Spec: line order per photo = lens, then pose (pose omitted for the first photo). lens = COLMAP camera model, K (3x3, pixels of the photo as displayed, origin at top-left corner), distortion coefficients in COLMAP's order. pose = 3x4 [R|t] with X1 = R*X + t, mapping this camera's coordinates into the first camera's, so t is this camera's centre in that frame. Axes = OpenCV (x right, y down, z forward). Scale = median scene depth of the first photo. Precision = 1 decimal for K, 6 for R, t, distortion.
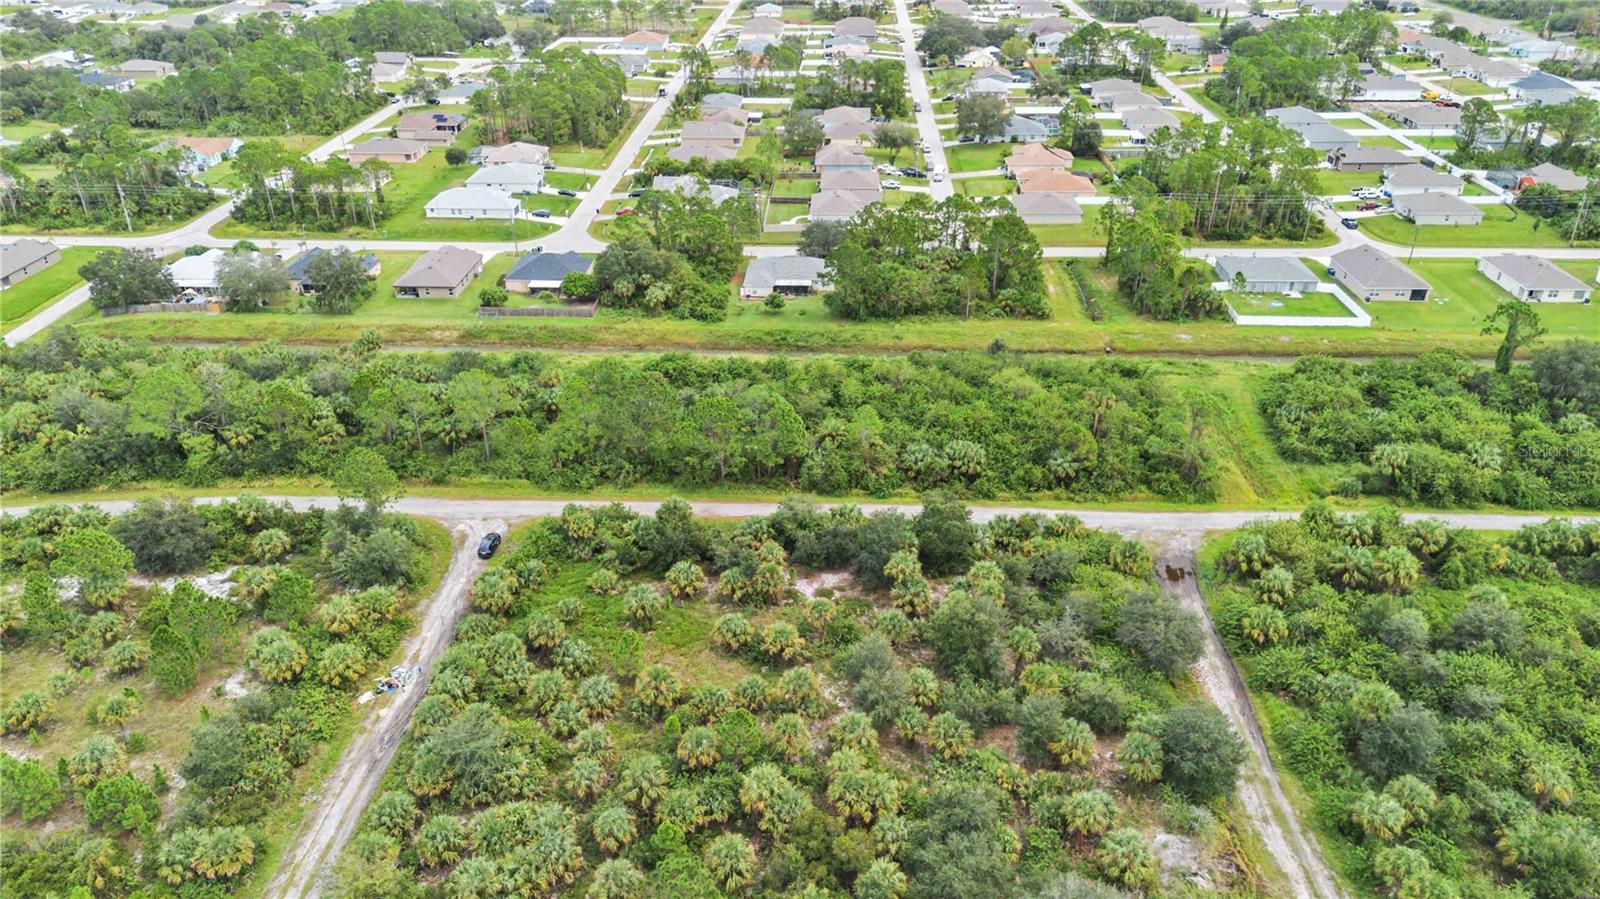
lens RADIAL K [[1131.0, 0, 800.0], [0, 1131.0, 449.5], [0, 0, 1]] dist [0.077529, -0.083954]
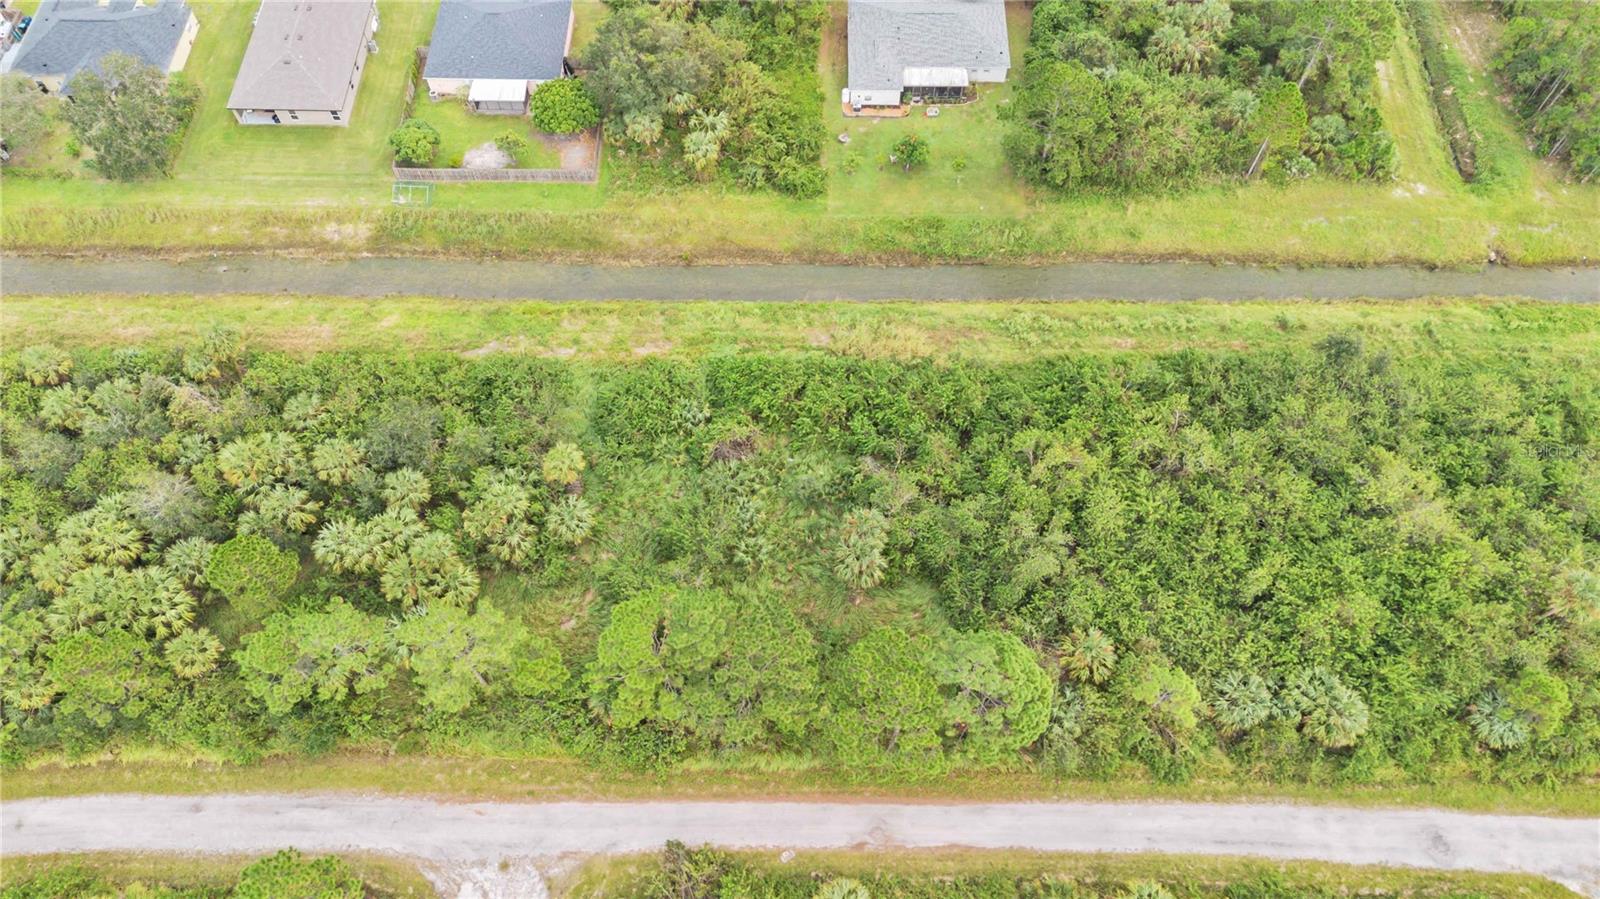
lens RADIAL K [[1131.0, 0, 800.0], [0, 1131.0, 449.5], [0, 0, 1]] dist [0.077529, -0.083954]
pose [[0.999457, -0.027375, 0.018352, -0.095901], [0.013492, 0.847878, 0.530020, -0.314674], [-0.030069, -0.529485, 0.847786, 0.447992]]
